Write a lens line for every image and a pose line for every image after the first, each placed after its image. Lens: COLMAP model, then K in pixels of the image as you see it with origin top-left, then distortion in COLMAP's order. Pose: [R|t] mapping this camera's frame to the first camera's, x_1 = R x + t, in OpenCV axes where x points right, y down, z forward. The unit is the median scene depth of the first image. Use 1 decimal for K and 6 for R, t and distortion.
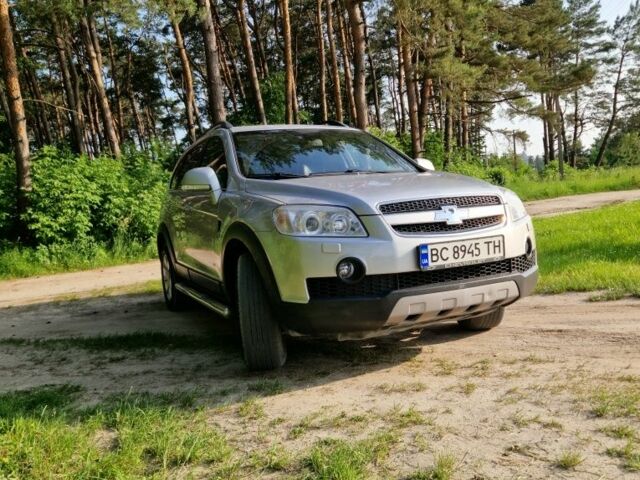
lens RADIAL K [[580.0, 0, 321.7], [0, 580.0, 235.7], [0, 0, 1]] dist [0.060257, 0.000000]
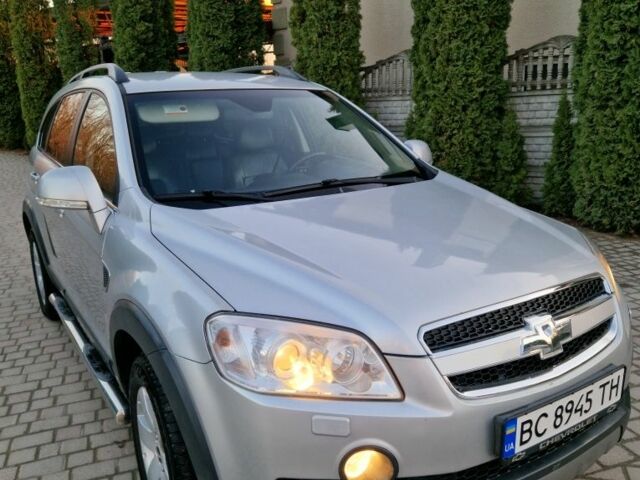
lens RADIAL K [[580.0, 0, 319.7], [0, 580.0, 243.3], [0, 0, 1]] dist [0.060257, 0.000000]
pose [[0.988633, 0.008456, 0.150110, -0.068235], [-0.036911, 0.981512, 0.187810, -0.217924], [-0.145747, -0.191216, 0.970667, 0.525965]]
